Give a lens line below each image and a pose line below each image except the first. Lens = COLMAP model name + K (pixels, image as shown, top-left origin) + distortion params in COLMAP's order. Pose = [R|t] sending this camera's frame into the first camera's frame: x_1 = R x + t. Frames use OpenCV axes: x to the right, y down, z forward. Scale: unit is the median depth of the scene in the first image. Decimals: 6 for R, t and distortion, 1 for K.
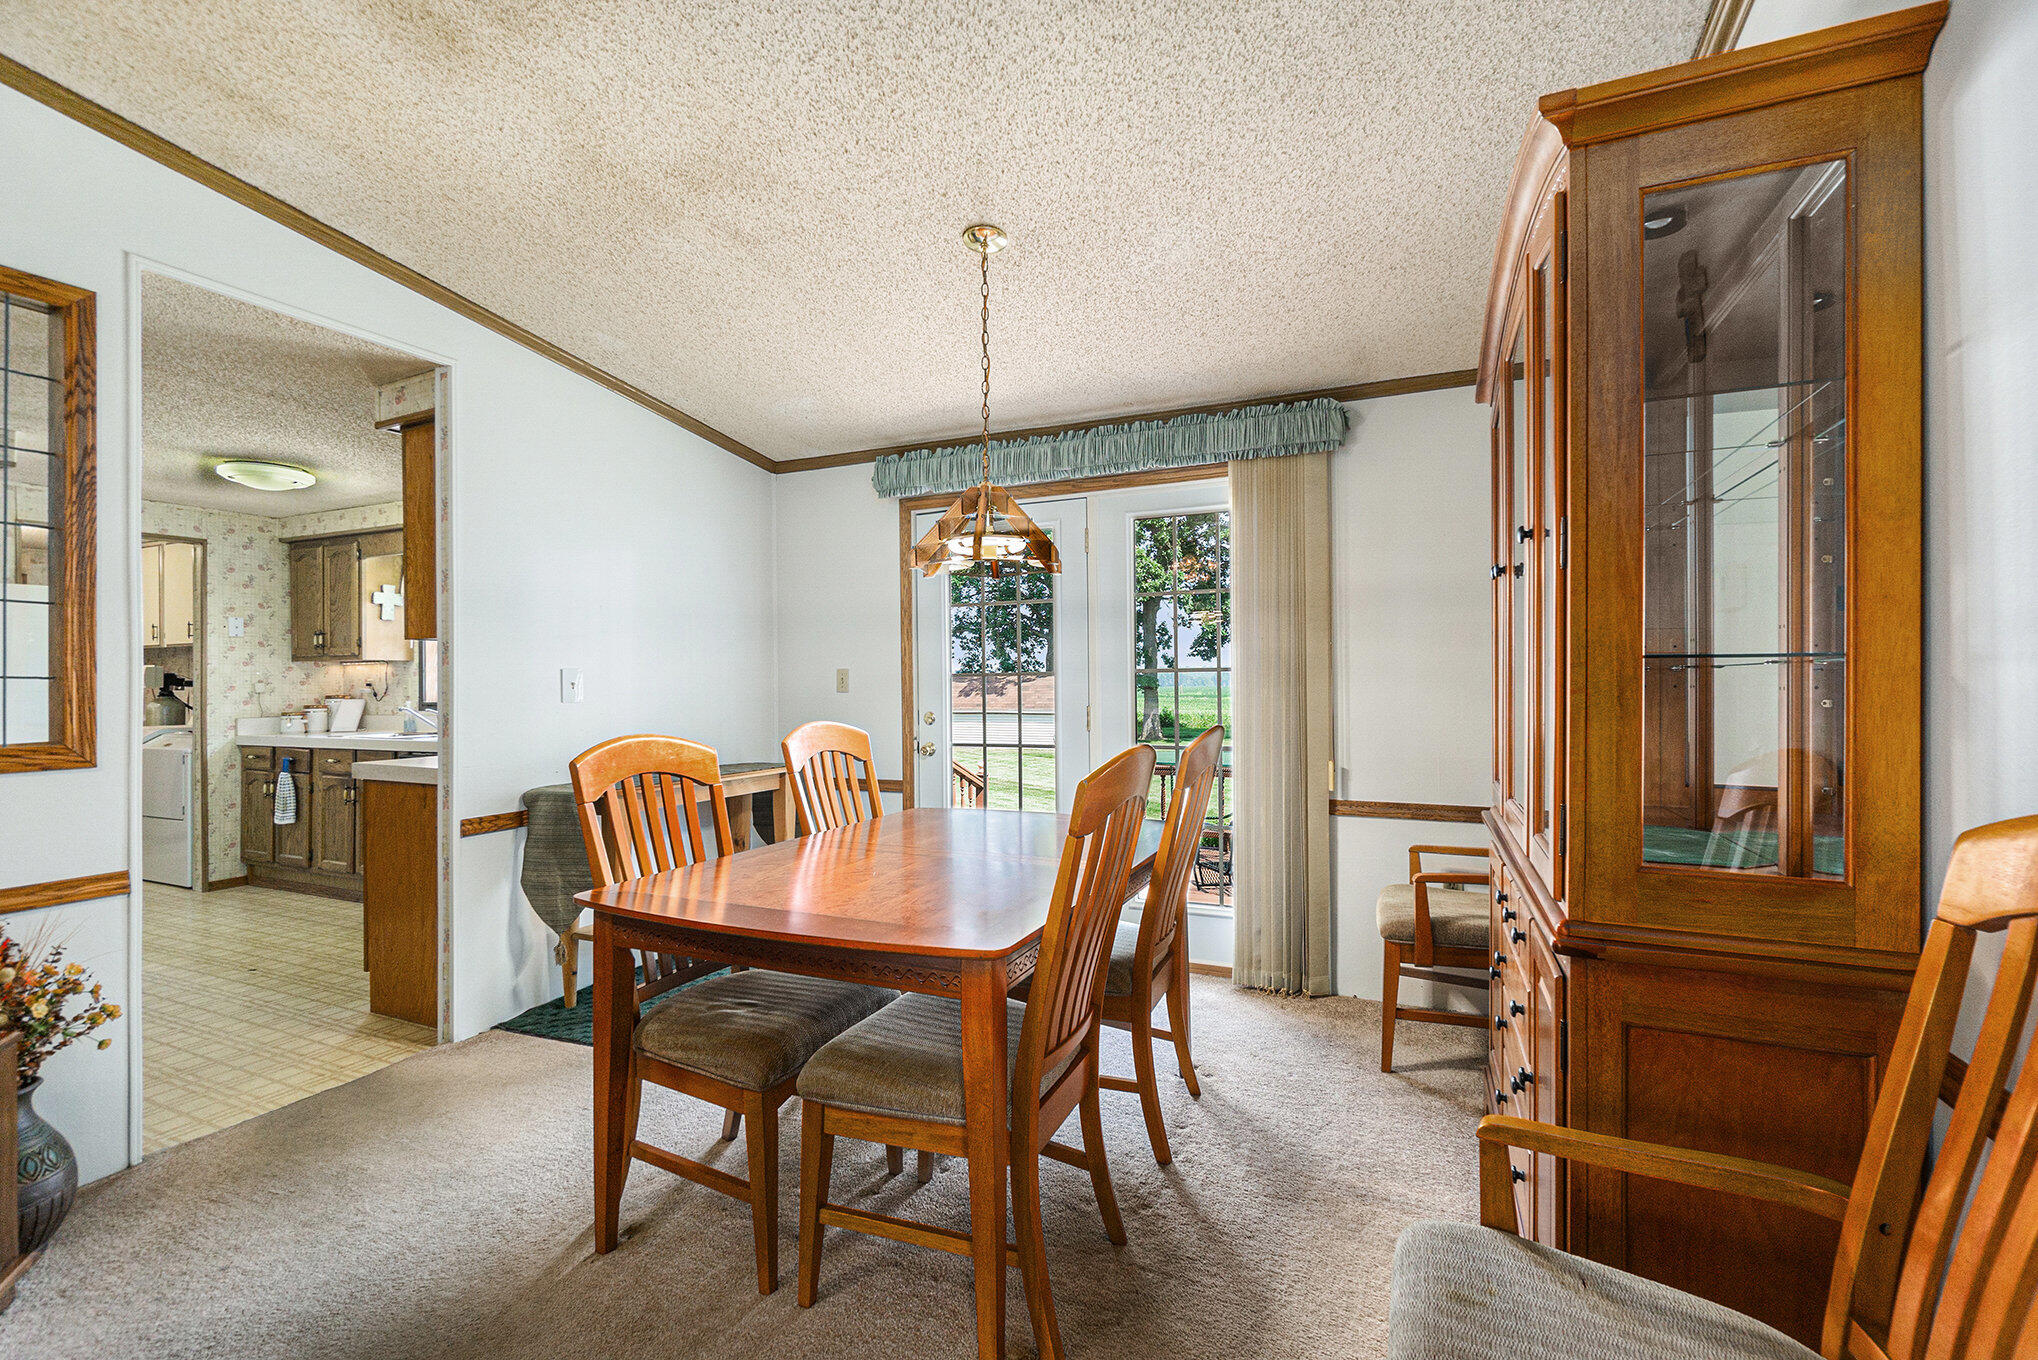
lens RADIAL K [[890.6, 0, 1012.2], [0, 890.6, 685.7], [0, 0, 1]] dist [-0.018225, 0.000095]
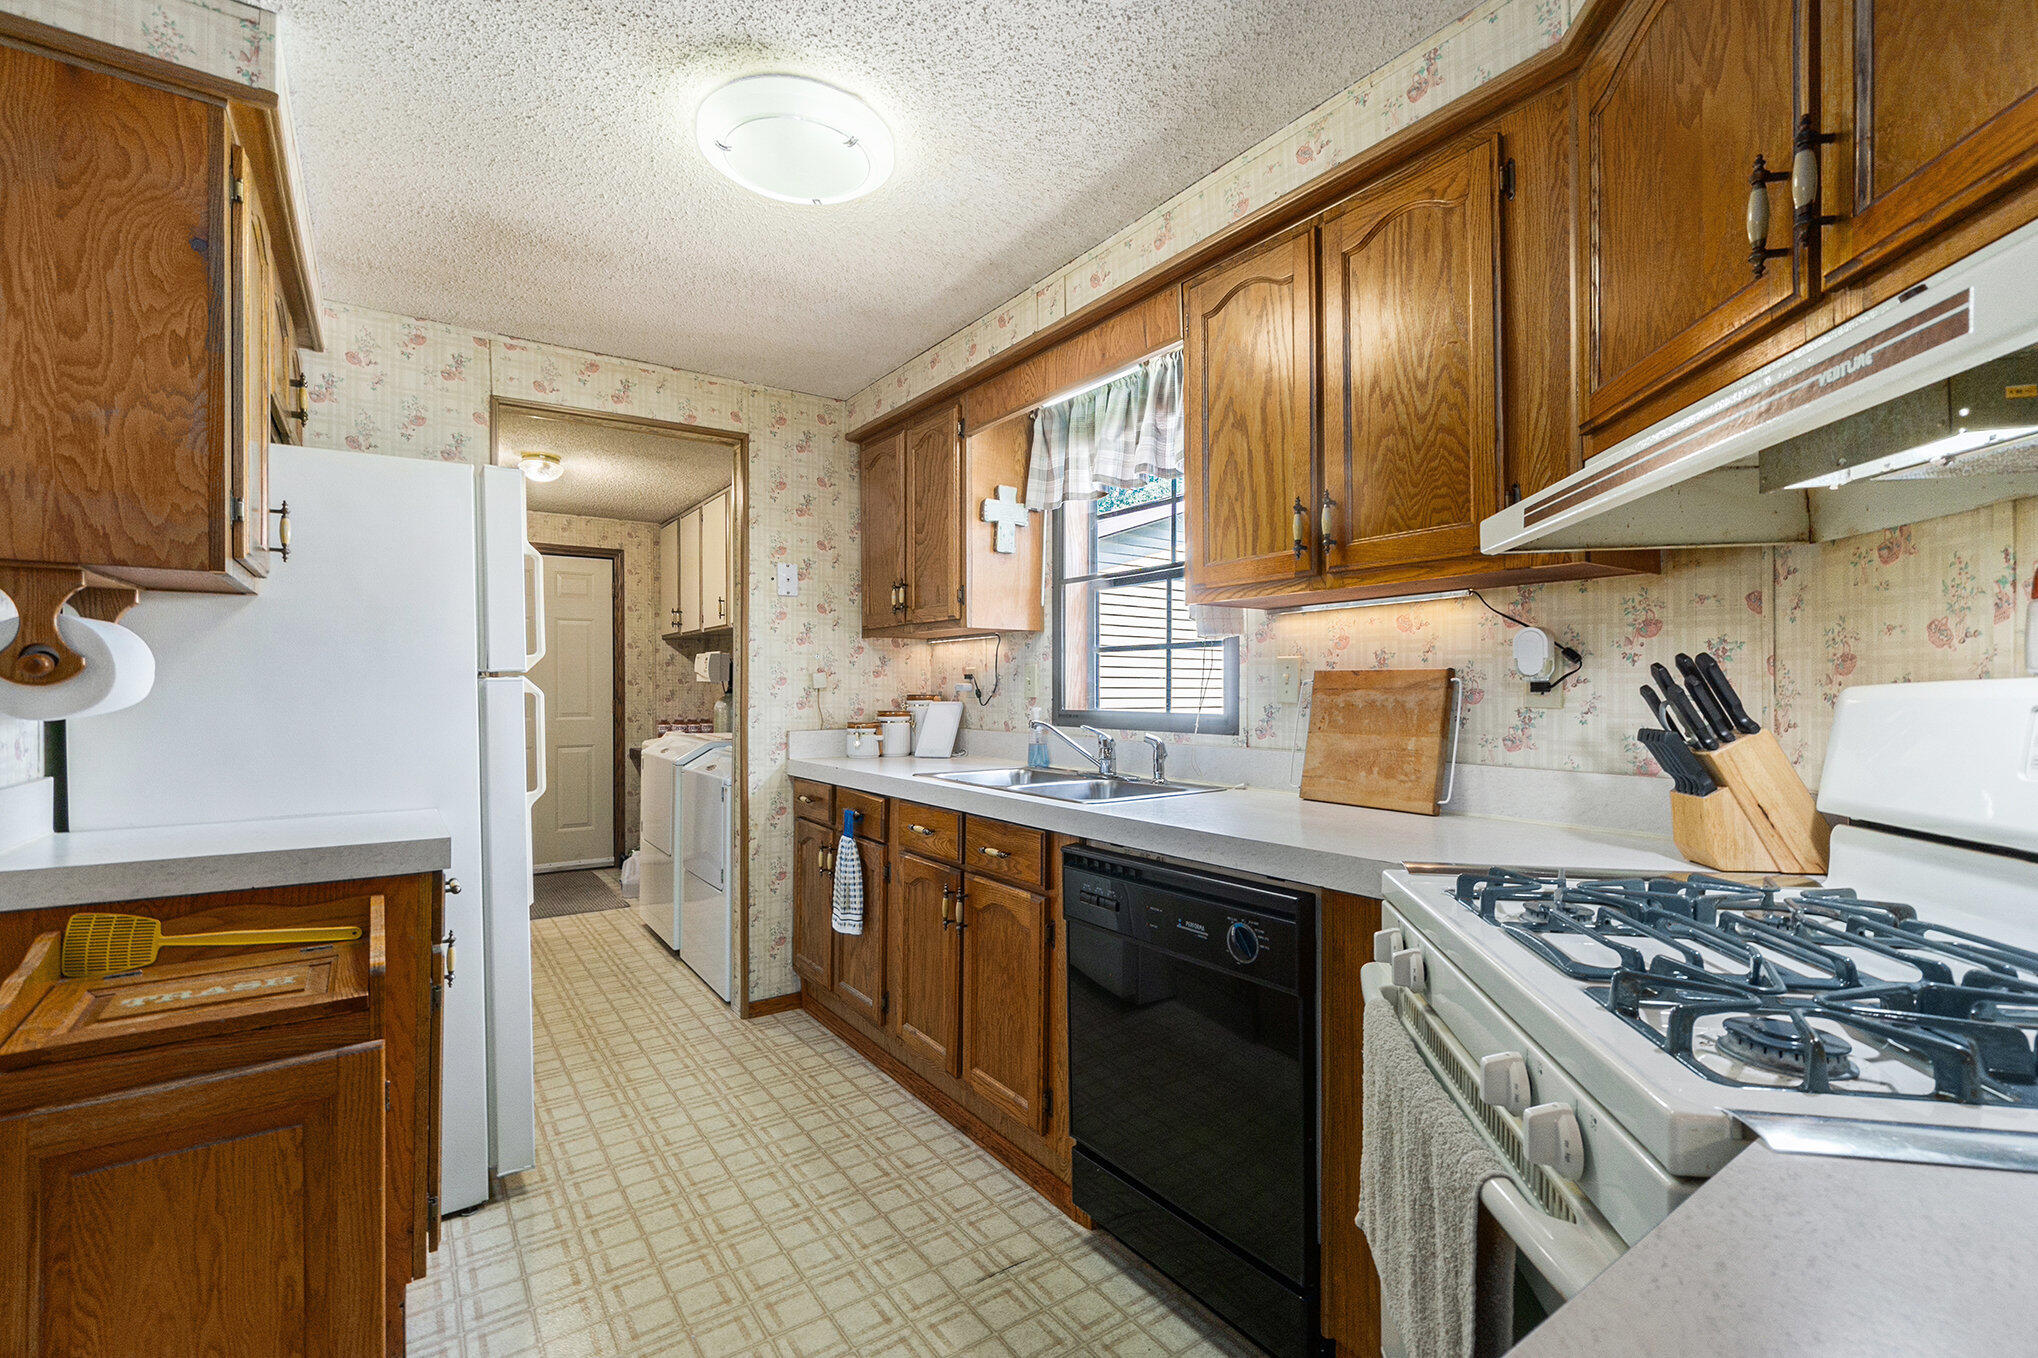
lens RADIAL K [[890.6, 0, 1013.7], [0, 890.6, 692.1], [0, 0, 1]] dist [-0.018225, 0.000095]
pose [[0.860319, 0.007904, -0.509694, -0.435421], [-0.004531, 0.999959, 0.007859, 0.004722], [0.509736, -0.004451, 0.860320, 0.549432]]
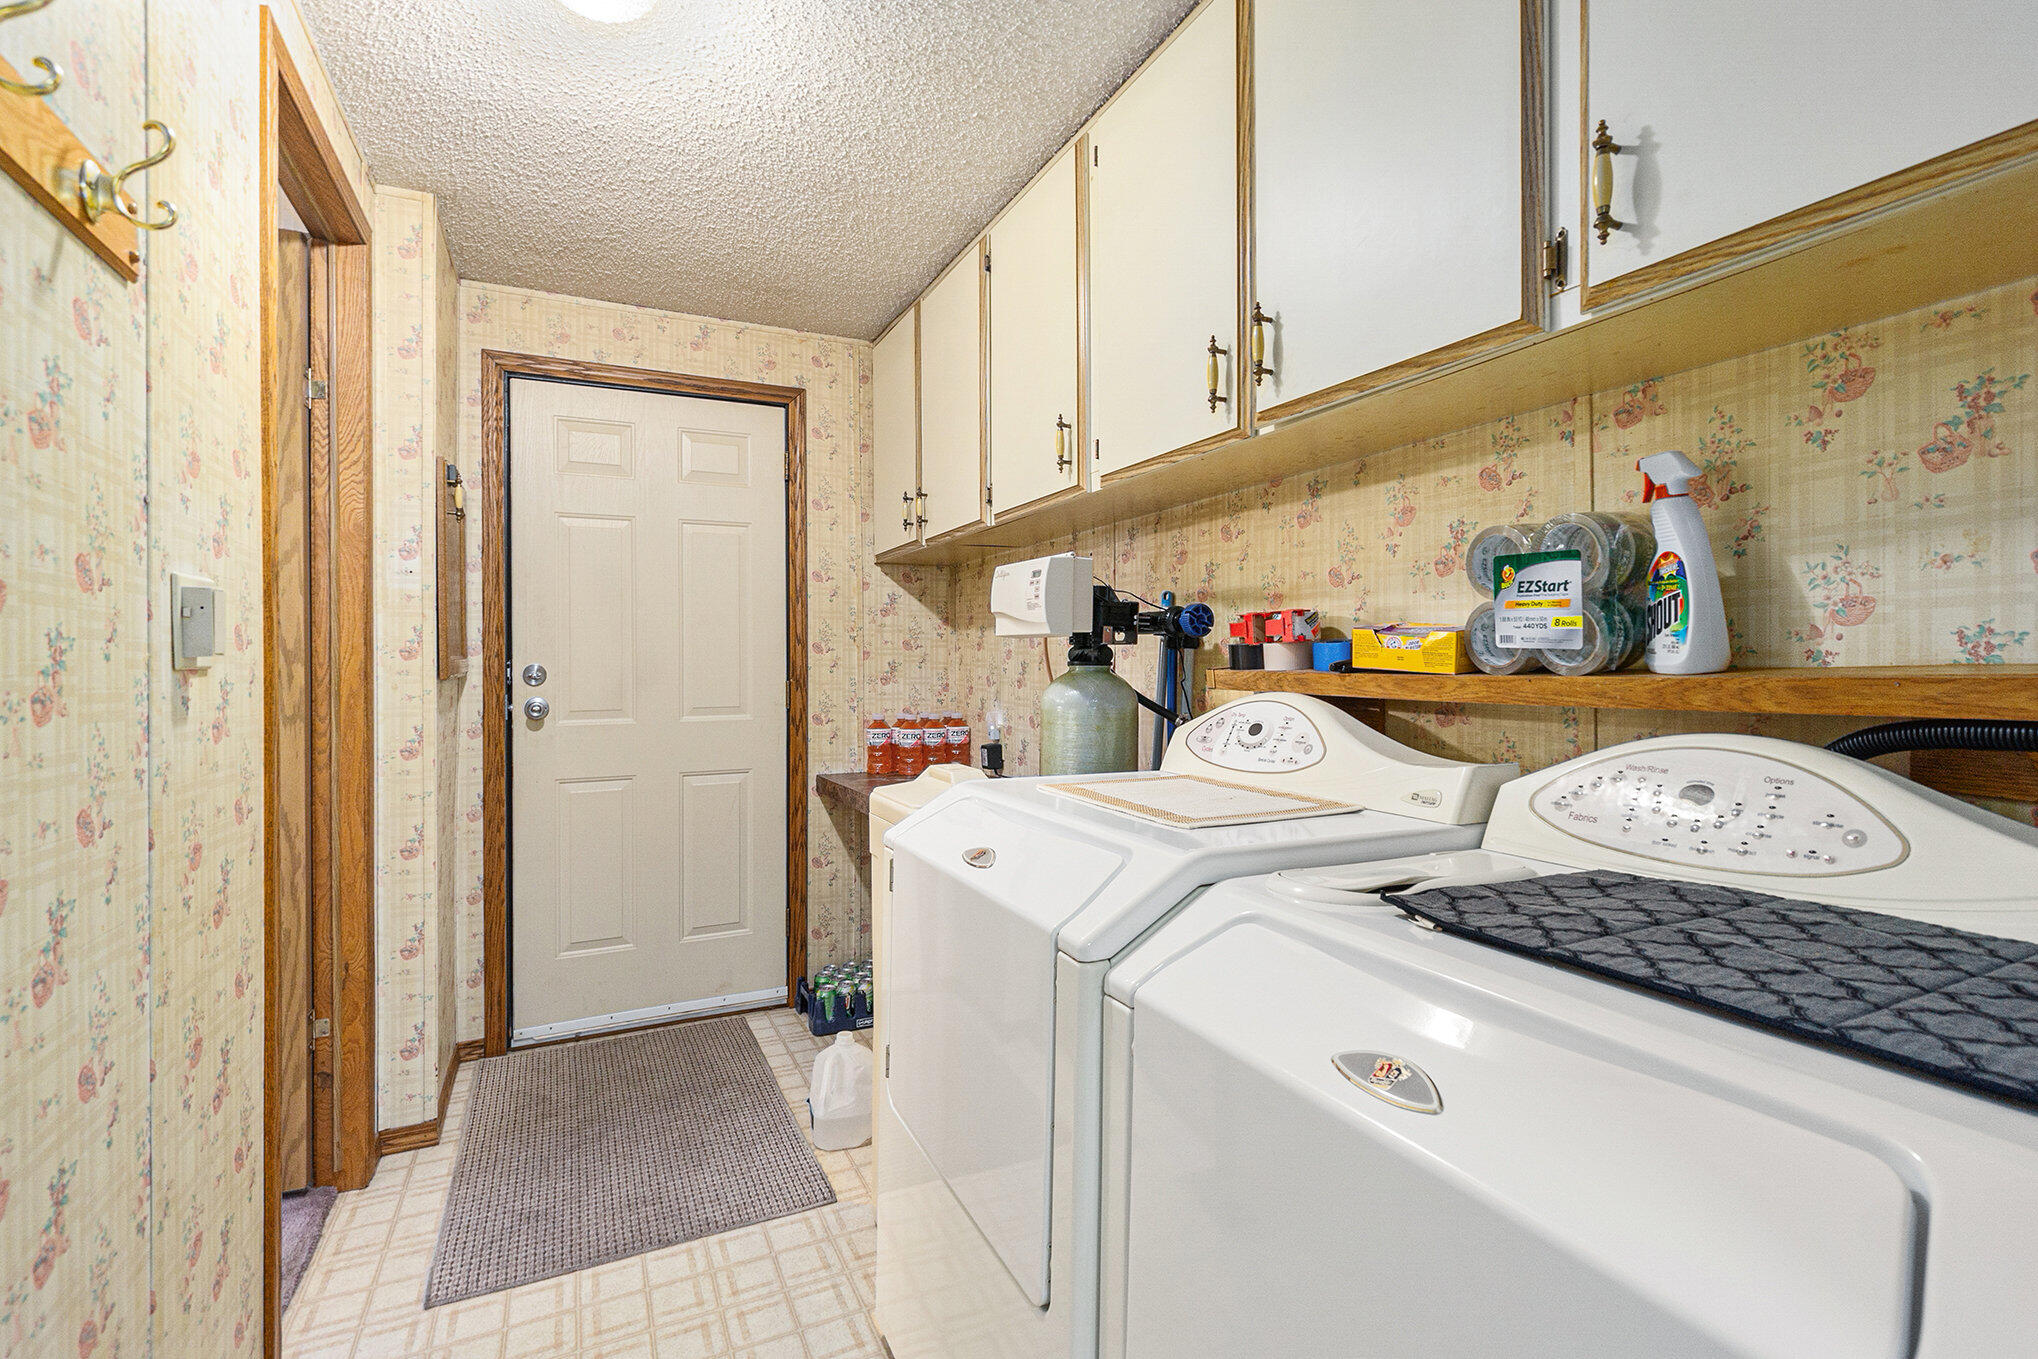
lens RADIAL K [[890.6, 0, 1020.7], [0, 890.6, 667.9], [0, 0, 1]] dist [-0.018225, 0.000095]
pose [[0.781774, 0.006218, -0.623531, -0.932533], [-0.003500, 0.999978, 0.005583, 0.013255], [0.623553, -0.002182, 0.781778, 0.879204]]
